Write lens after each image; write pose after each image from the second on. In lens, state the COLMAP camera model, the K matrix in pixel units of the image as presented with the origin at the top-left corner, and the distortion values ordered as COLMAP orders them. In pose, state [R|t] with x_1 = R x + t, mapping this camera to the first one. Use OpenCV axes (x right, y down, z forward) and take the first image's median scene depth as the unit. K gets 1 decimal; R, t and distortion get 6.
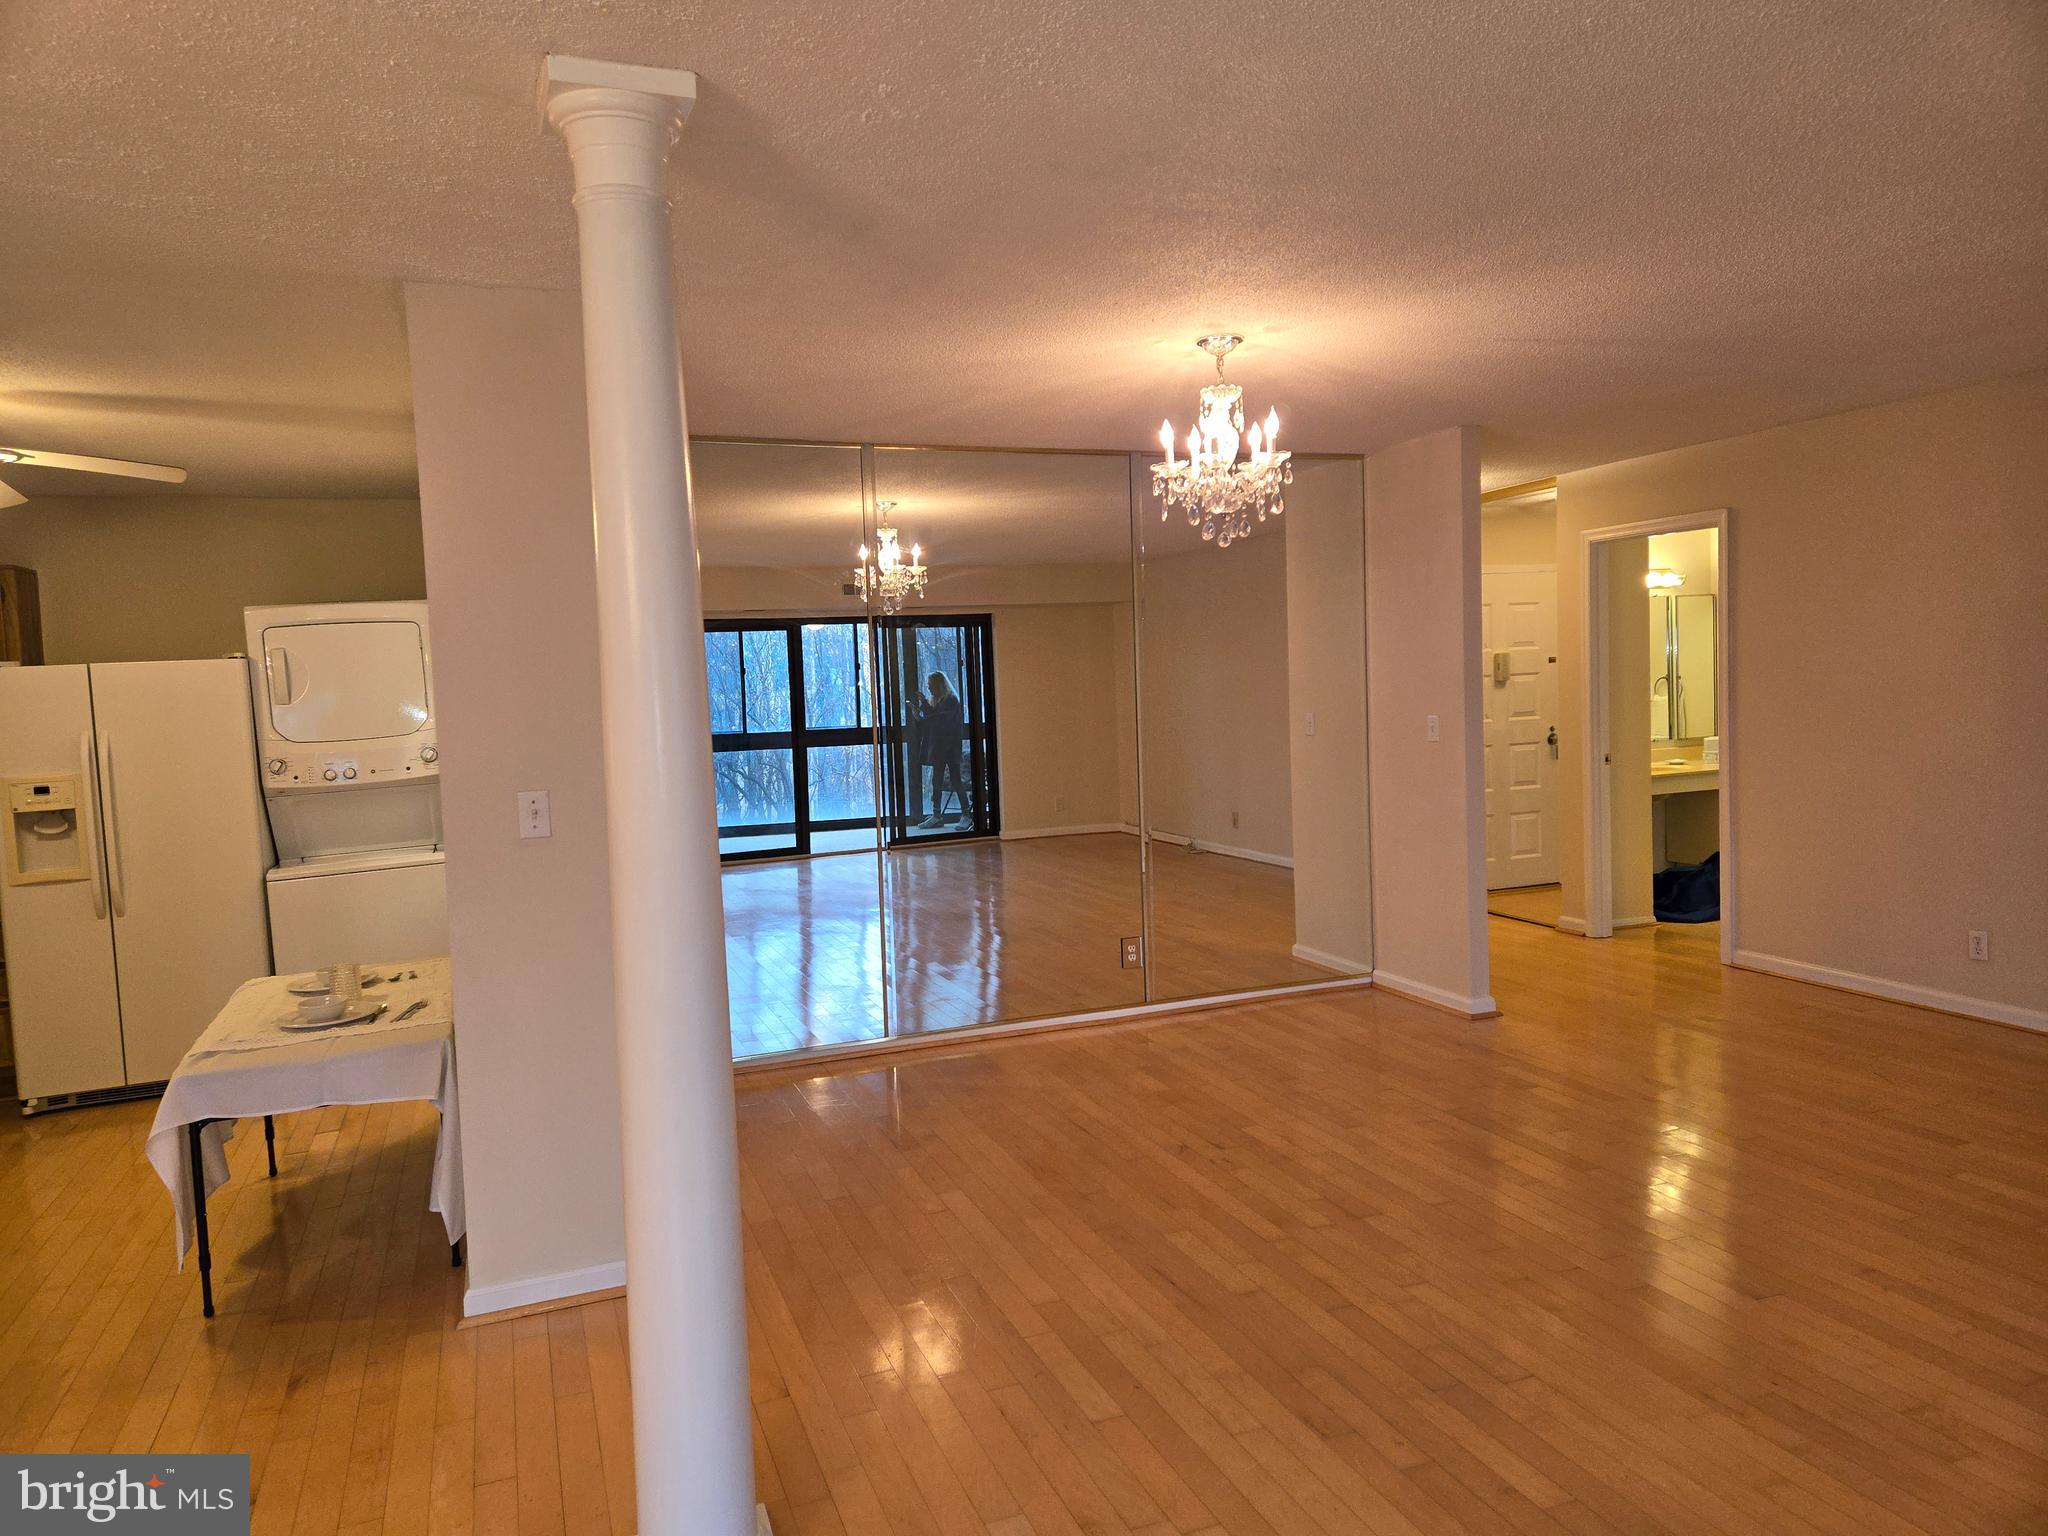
lens RADIAL K [[1345.5, 0, 1016.4], [0, 1345.5, 759.4], [0, 0, 1]] dist [0.082502, -0.066120]
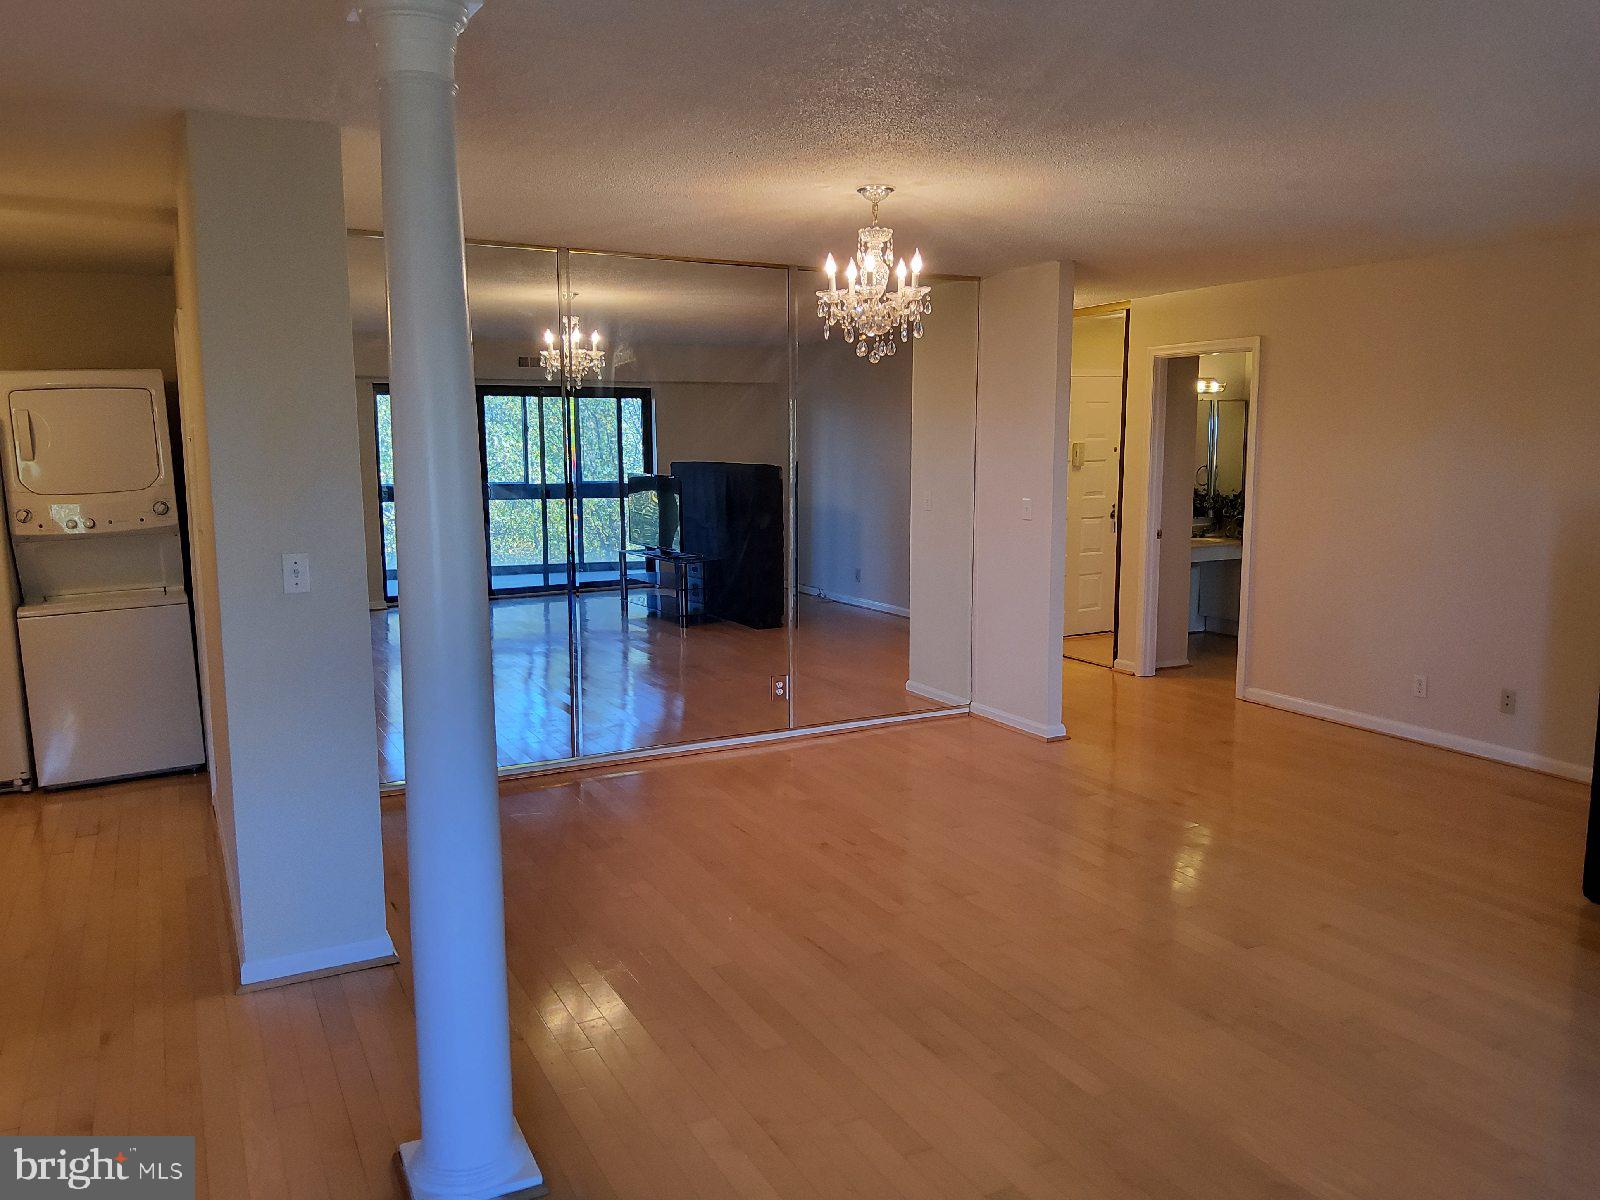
lens RADIAL K [[1180.5, 0, 803.6], [0, 1180.5, 607.1], [0, 0, 1]] dist [0.079891, -0.125414]
pose [[0.992251, 0.015990, 0.123214, -0.030204], [-0.025840, 0.996558, 0.078764, -0.015856], [-0.121531, -0.081338, 0.989249, -0.055035]]
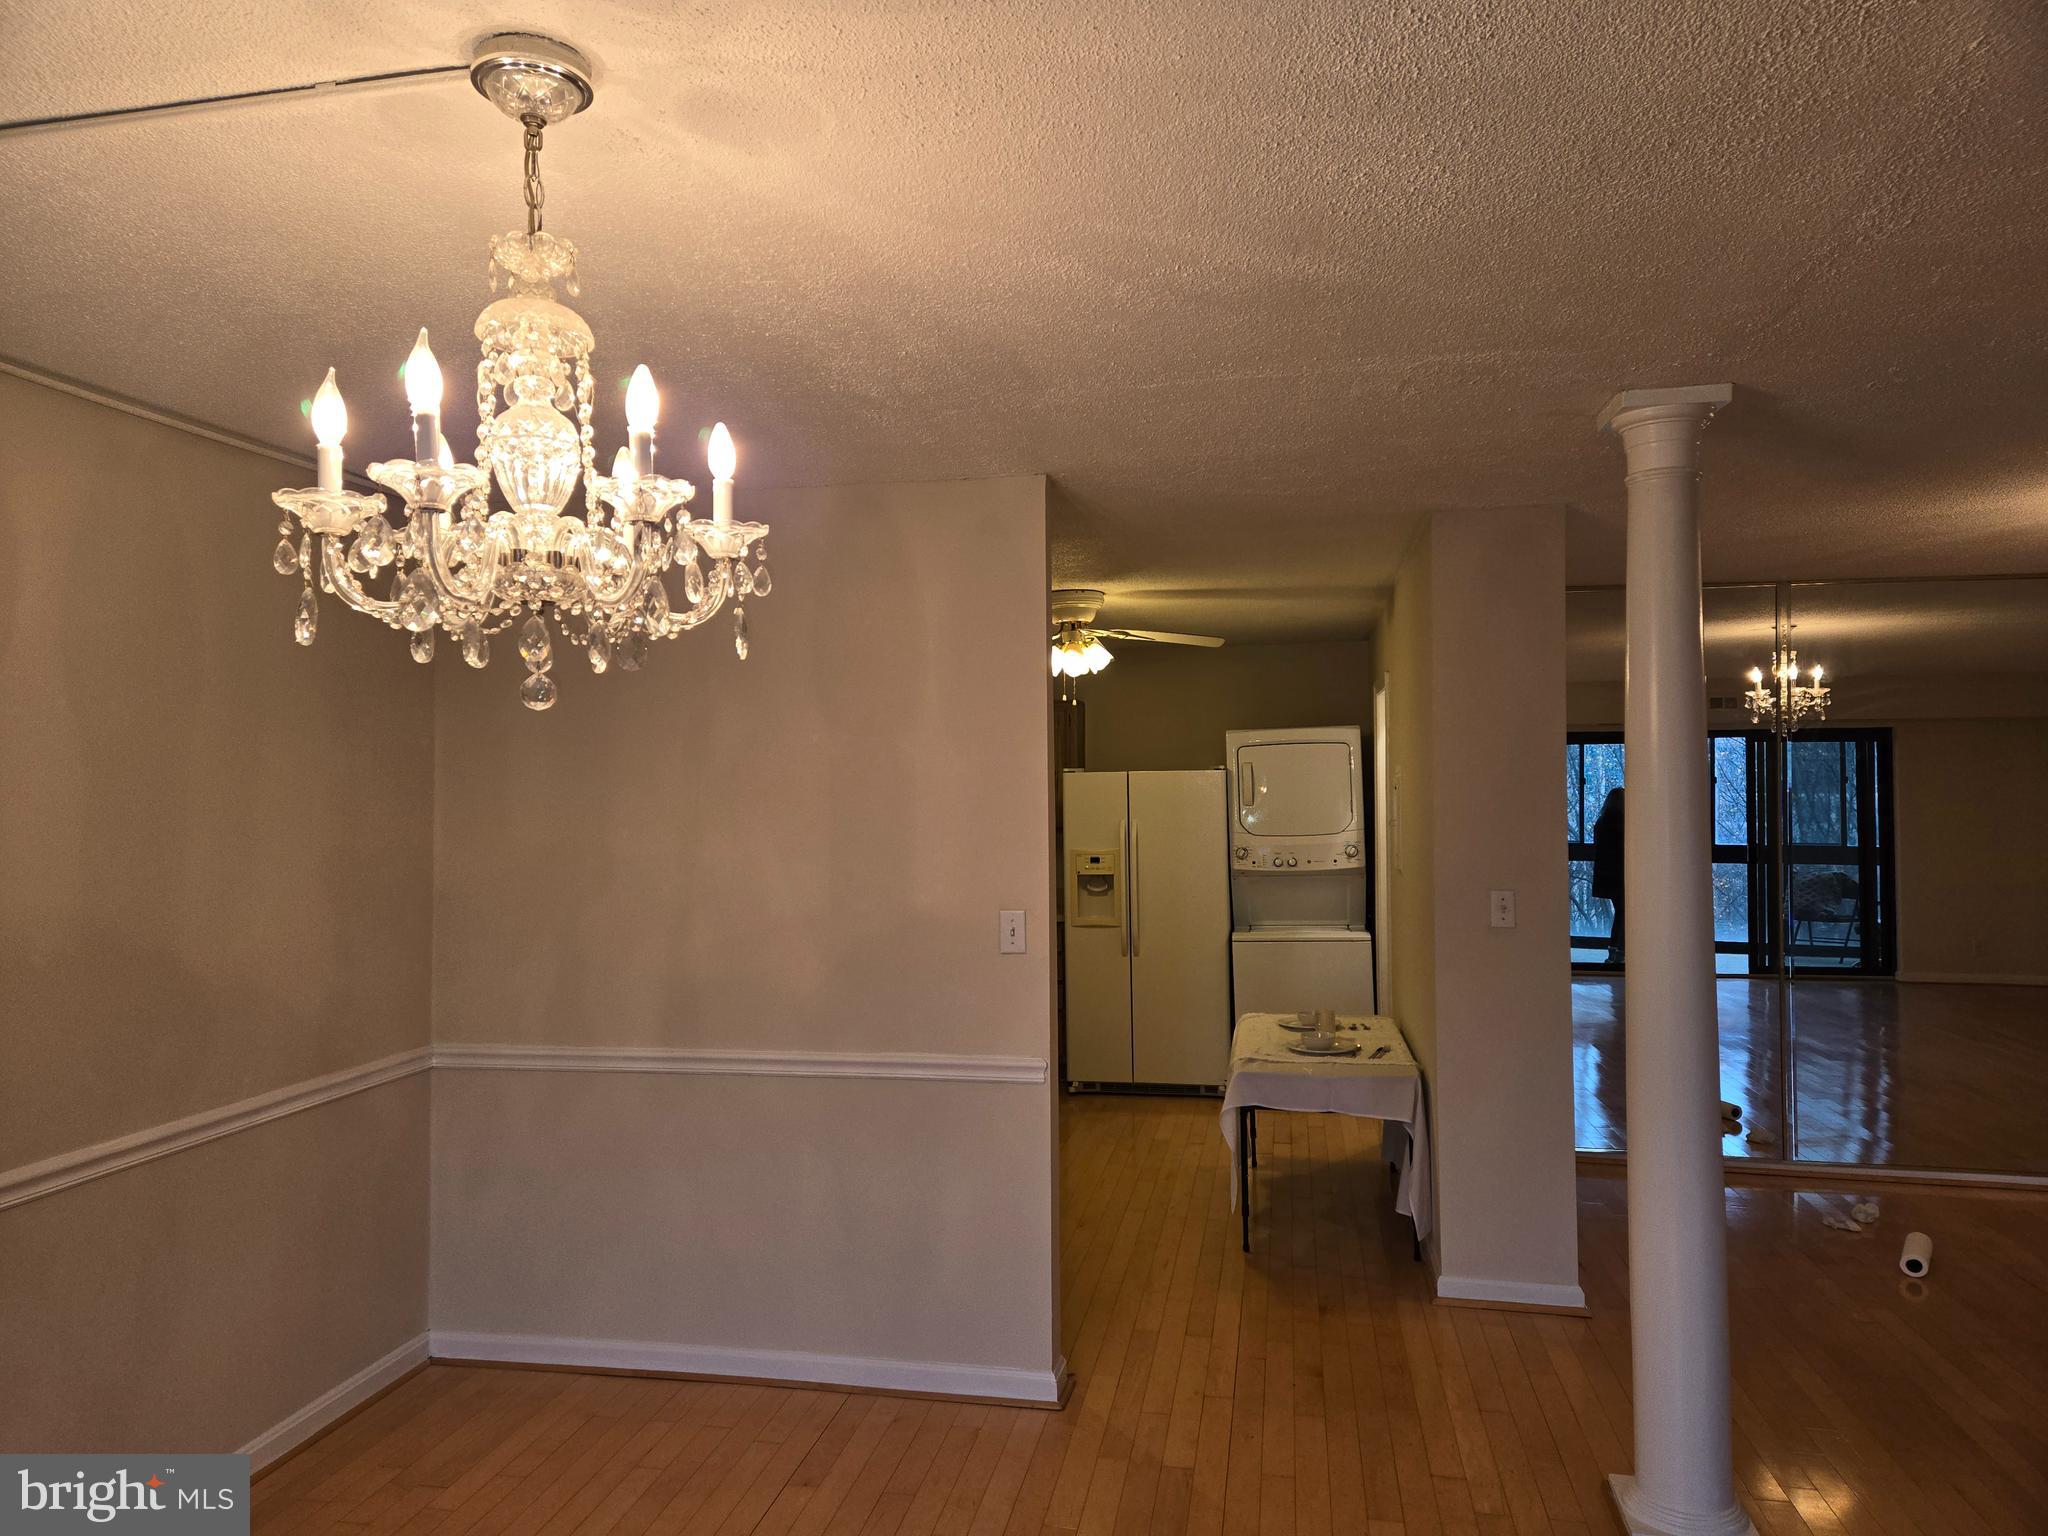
lens RADIAL K [[1345.5, 0, 1016.4], [0, 1345.5, 759.4], [0, 0, 1]] dist [0.082502, -0.066120]
pose [[0.841627, 0.024470, -0.539504, -0.036900], [-0.063275, 0.996561, -0.053509, -0.001559], [0.536339, 0.079172, 0.840281, -0.224138]]
